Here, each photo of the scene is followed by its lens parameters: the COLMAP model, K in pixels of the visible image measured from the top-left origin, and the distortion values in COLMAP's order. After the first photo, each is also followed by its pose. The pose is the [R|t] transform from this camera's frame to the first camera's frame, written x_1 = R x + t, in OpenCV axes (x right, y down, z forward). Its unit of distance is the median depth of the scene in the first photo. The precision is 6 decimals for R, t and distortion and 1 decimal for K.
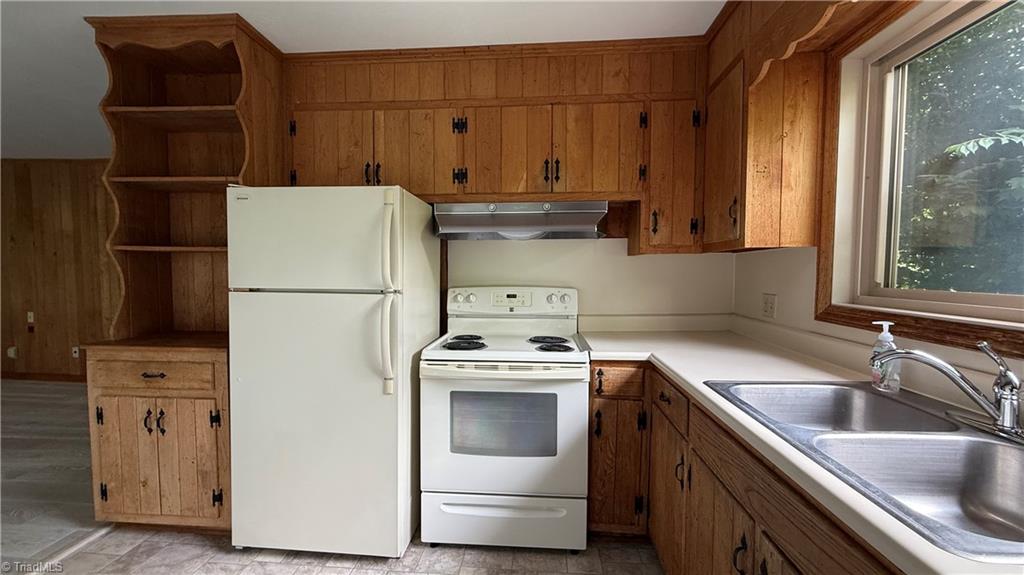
lens RADIAL K [[410.2, 0, 516.1], [0, 410.2, 288.8], [0, 0, 1]] dist [0.001030, 0.000013]
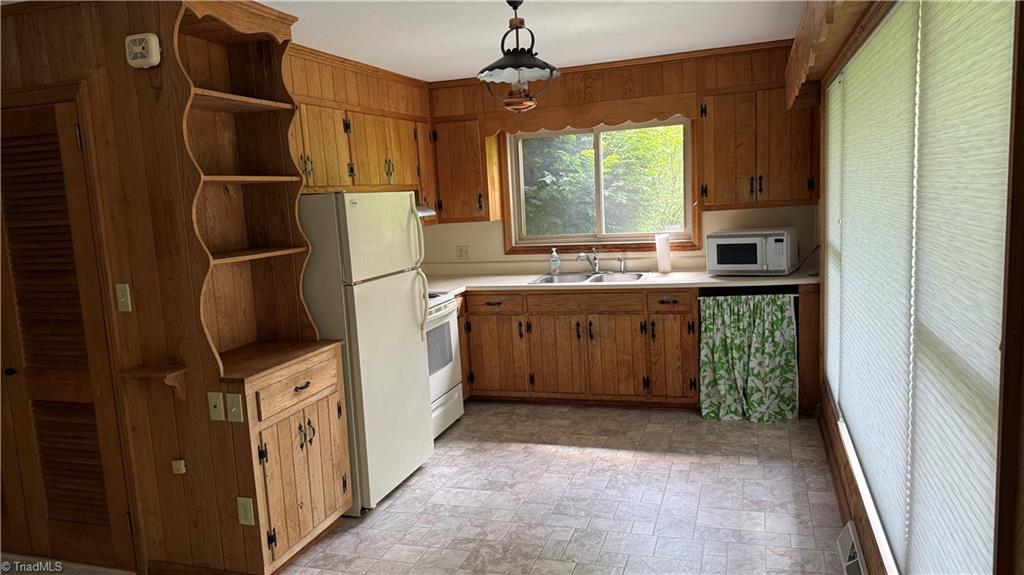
lens RADIAL K [[716.1, 0, 513.8], [0, 716.1, 287.9], [0, 0, 1]] dist [0.067515, -0.001720]
pose [[0.234698, -0.148610, 0.960641, -2.109264], [0.099068, 0.986756, 0.128446, -0.167740], [-0.967007, 0.065022, 0.246313, 0.075261]]
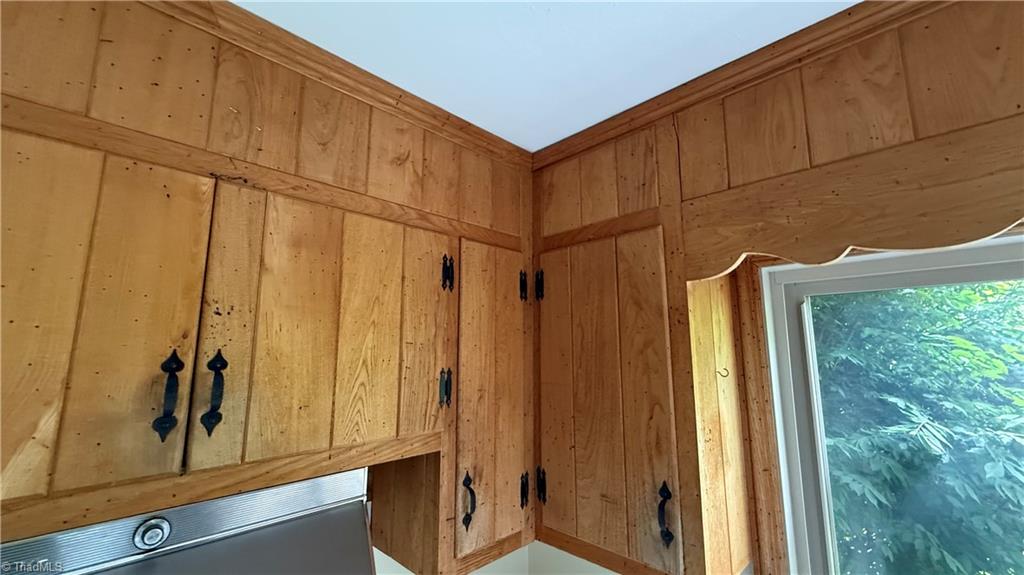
lens RADIAL K [[410.2, 0, 508.5], [0, 410.2, 286.5], [0, 0, 1]] dist [0.001030, 0.000013]
pose [[0.649517, 0.116365, 0.751390, 0.006858], [0.032853, 0.983002, -0.180633, -0.308045], [-0.759637, 0.142009, 0.634653, 0.651697]]
